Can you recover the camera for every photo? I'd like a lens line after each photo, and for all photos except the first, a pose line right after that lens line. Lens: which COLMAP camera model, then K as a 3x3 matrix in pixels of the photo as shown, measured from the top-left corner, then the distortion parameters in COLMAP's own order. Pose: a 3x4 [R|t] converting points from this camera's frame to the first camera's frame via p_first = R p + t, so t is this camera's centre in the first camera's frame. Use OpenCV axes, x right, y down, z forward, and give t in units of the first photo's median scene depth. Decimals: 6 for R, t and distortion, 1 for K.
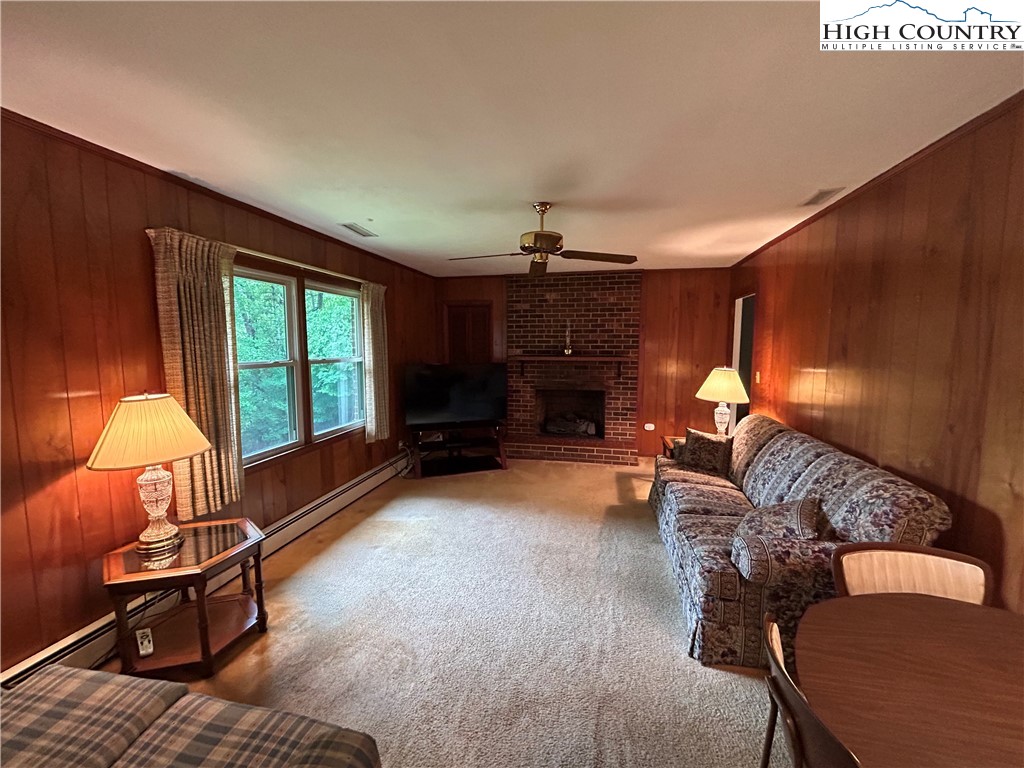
lens RADIAL K [[413.4, 0, 512.0], [0, 413.4, 384.0], [0, 0, 1]] dist [-0.000850, 0.000230]
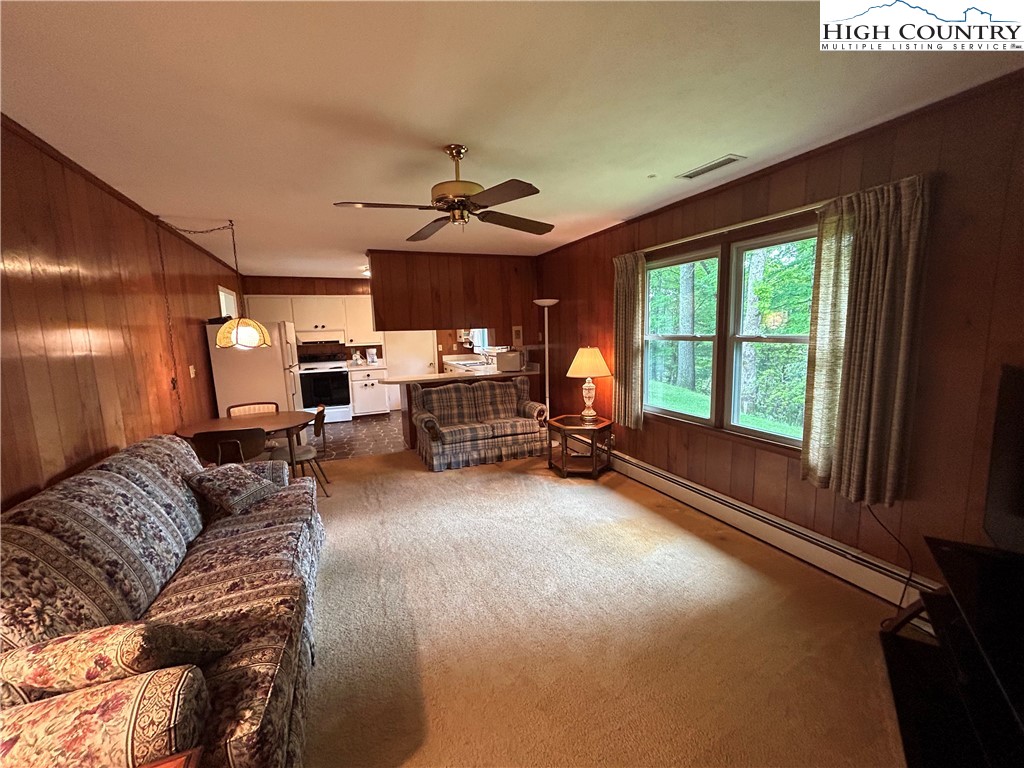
lens RADIAL K [[413.4, 0, 512.0], [0, 413.4, 384.0], [0, 0, 1]] dist [-0.000850, 0.000230]
pose [[-0.811456, 0.100892, -0.575639, 0.573035], [-0.027488, 0.977306, 0.210041, -0.187915], [0.583767, 0.186262, -0.790267, 2.074620]]
